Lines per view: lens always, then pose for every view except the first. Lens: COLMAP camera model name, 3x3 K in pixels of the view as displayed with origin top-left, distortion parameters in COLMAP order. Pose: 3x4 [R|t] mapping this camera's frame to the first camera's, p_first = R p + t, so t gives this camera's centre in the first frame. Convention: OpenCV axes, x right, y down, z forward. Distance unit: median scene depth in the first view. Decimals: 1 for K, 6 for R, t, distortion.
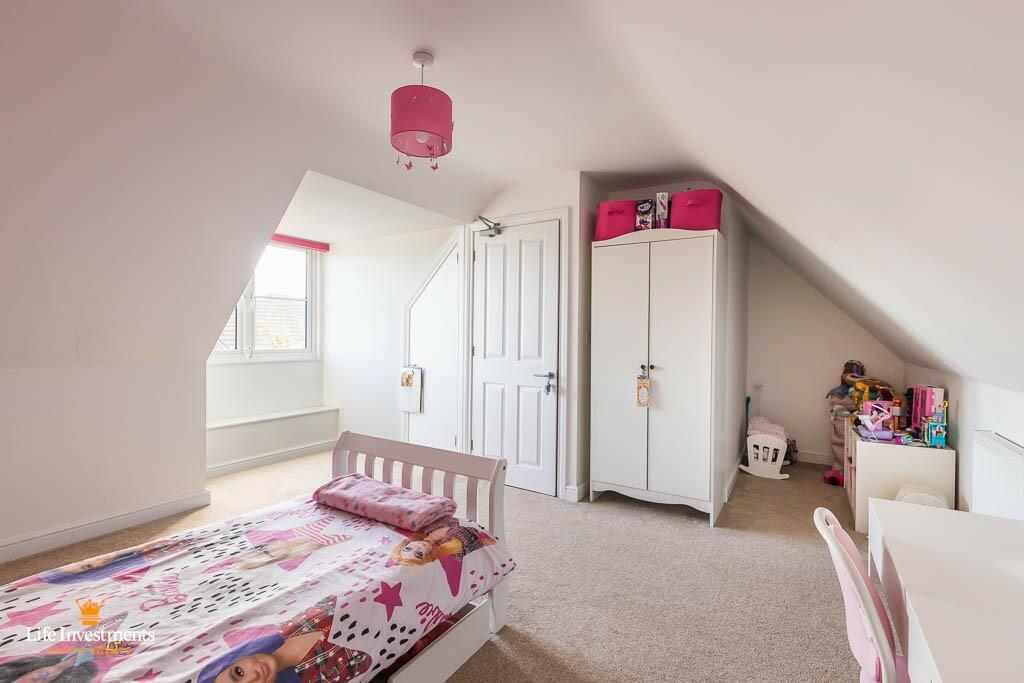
lens RADIAL K [[470.8, 0, 513.8], [0, 470.8, 340.3], [0, 0, 1]] dist [0.012606, -0.003135]
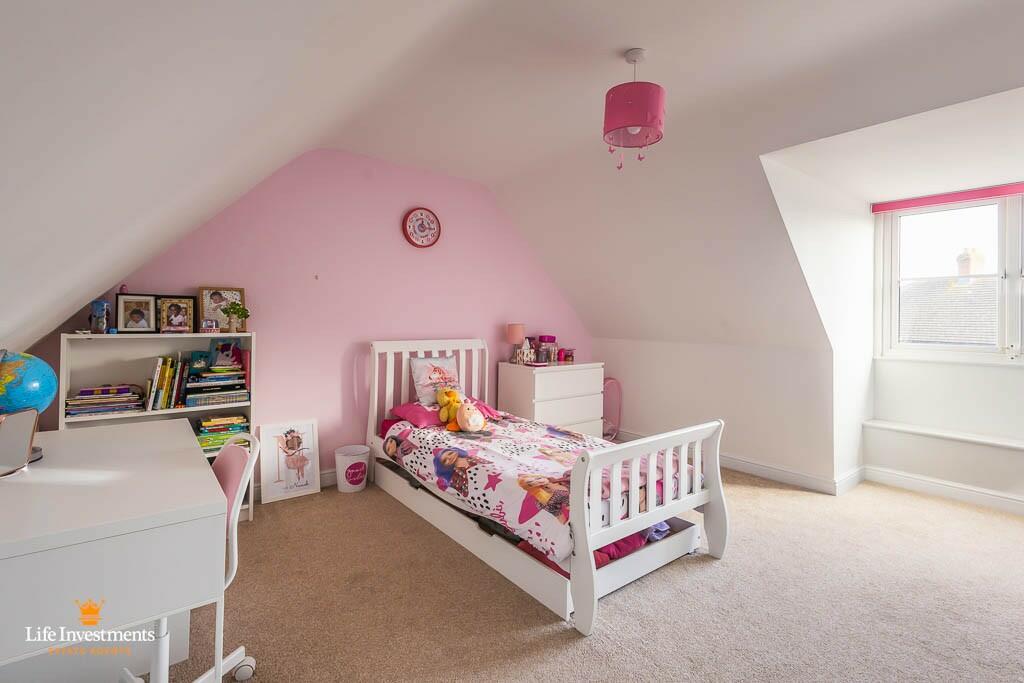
lens RADIAL K [[480.4, 0, 516.2], [0, 480.4, 317.5], [0, 0, 1]] dist [0.012046, -0.000471]
pose [[-0.340482, -0.015712, -0.940120, 0.880219], [-0.027481, 0.999600, -0.006753, -0.003322], [0.939849, 0.023536, -0.340778, 1.129475]]
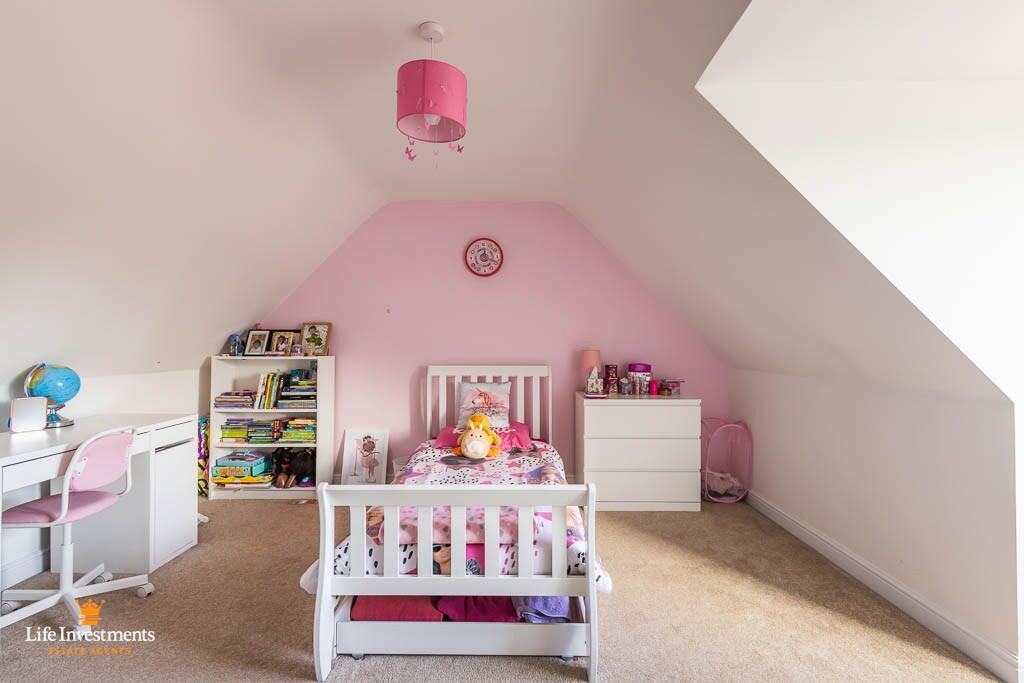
lens RADIAL K [[470.8, 0, 513.8], [0, 470.8, 340.3], [0, 0, 1]] dist [0.012606, -0.003135]
pose [[-0.854851, -0.014634, -0.518668, 0.127177], [-0.017619, 0.999844, 0.000828, -0.023282], [0.518575, 0.009846, -0.854976, 1.841584]]
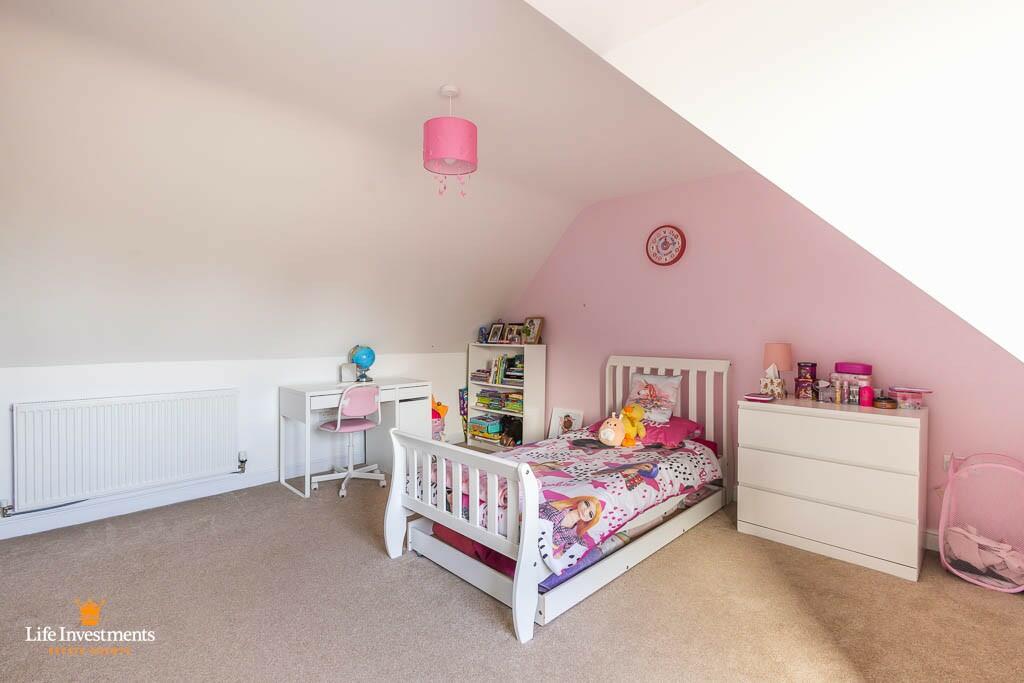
lens RADIAL K [[470.8, 0, 513.8], [0, 470.8, 340.3], [0, 0, 1]] dist [0.012606, -0.003135]
pose [[-0.973809, -0.019110, 0.226564, -0.609528], [-0.012559, 0.999461, 0.030319, -0.034190], [-0.227021, 0.026680, -0.973524, 2.083586]]
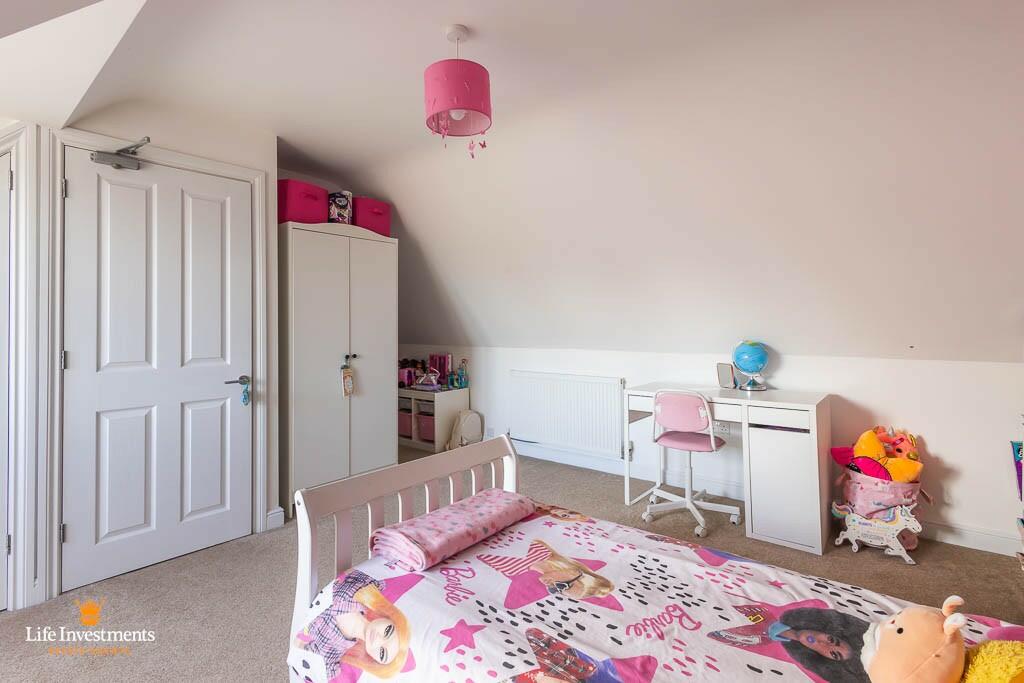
lens RADIAL K [[480.4, 0, 516.2], [0, 480.4, 317.5], [0, 0, 1]] dist [0.012046, -0.000471]
pose [[0.130133, 0.002552, 0.991493, -1.119039], [0.023115, 0.999717, -0.005607, -0.023230], [-0.991227, 0.023648, 0.130038, 0.772969]]
